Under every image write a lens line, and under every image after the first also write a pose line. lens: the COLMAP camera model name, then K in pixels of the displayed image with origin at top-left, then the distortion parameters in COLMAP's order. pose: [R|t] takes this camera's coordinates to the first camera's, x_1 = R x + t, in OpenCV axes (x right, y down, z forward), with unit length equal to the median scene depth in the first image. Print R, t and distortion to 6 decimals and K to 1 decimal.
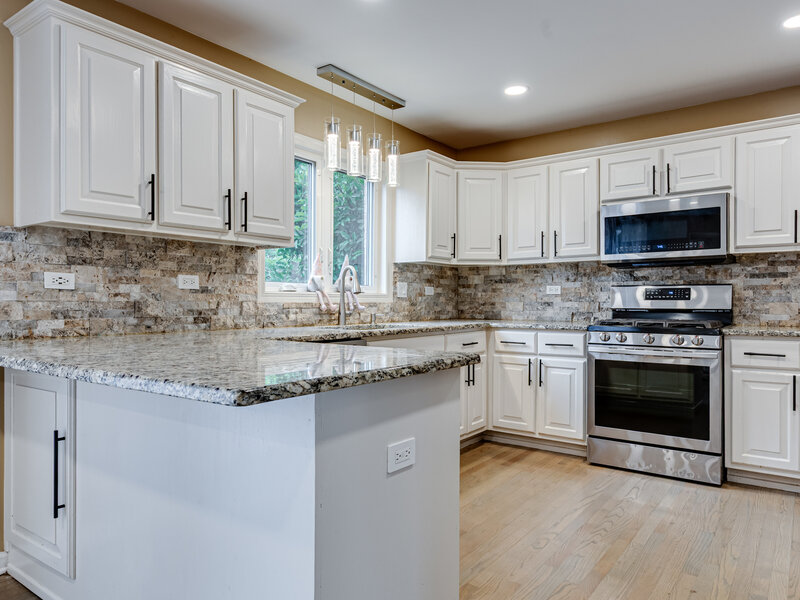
lens RADIAL K [[541.9, 0, 397.7], [0, 541.9, 300.8], [0, 0, 1]] dist [0.011595, -0.002606]
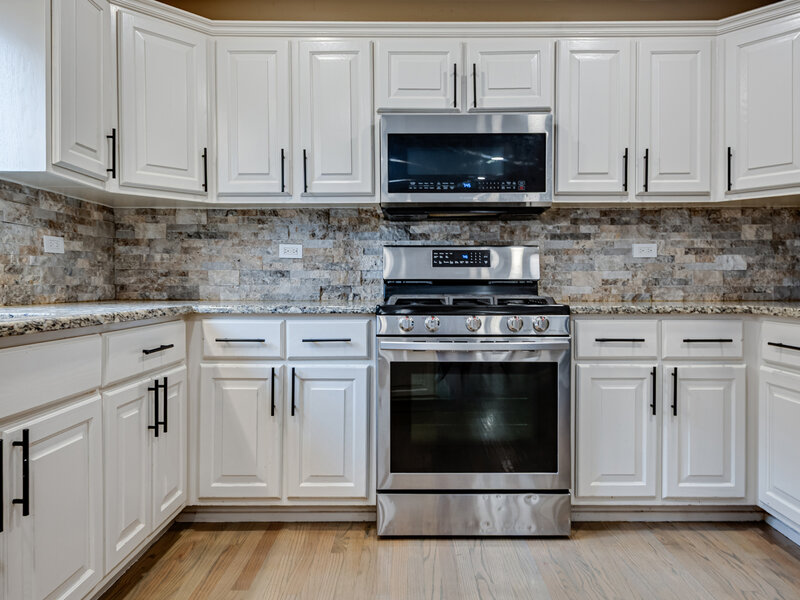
lens RADIAL K [[541.9, 0, 403.5], [0, 541.9, 294.5], [0, 0, 1]] dist [0.011595, -0.002606]
pose [[0.801306, -0.008460, 0.598194, 0.019293], [-0.001441, 0.999870, 0.016071, 0.022992], [-0.598252, -0.013740, 0.801190, 0.488216]]
